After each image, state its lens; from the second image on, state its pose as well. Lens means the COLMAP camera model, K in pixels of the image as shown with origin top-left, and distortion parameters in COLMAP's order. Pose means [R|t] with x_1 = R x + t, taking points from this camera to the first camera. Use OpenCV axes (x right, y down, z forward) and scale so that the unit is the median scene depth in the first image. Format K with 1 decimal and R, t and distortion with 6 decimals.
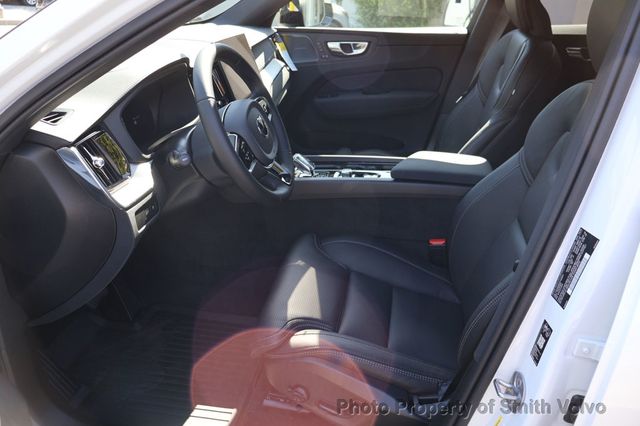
lens RADIAL K [[529.8, 0, 320.0], [0, 529.8, 213.0], [0, 0, 1]] dist [0.011963, 0.007710]
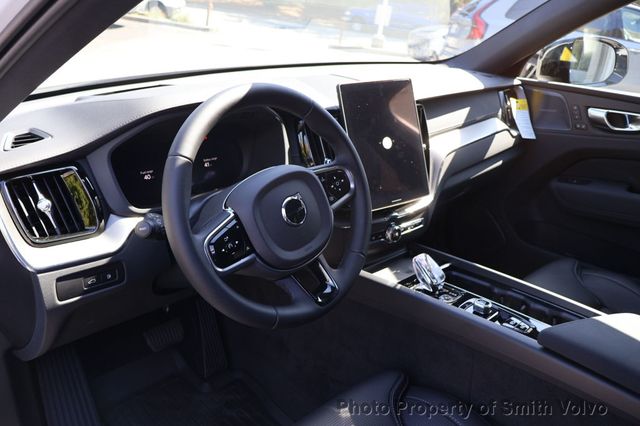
lens RADIAL K [[529.8, 0, 320.0], [0, 529.8, 213.0], [0, 0, 1]] dist [0.011963, 0.007710]
pose [[0.781563, 0.257143, -0.568363, 0.170454], [-0.295497, 0.954997, 0.025725, -0.103845], [0.549400, 0.147843, 0.822376, 0.254338]]
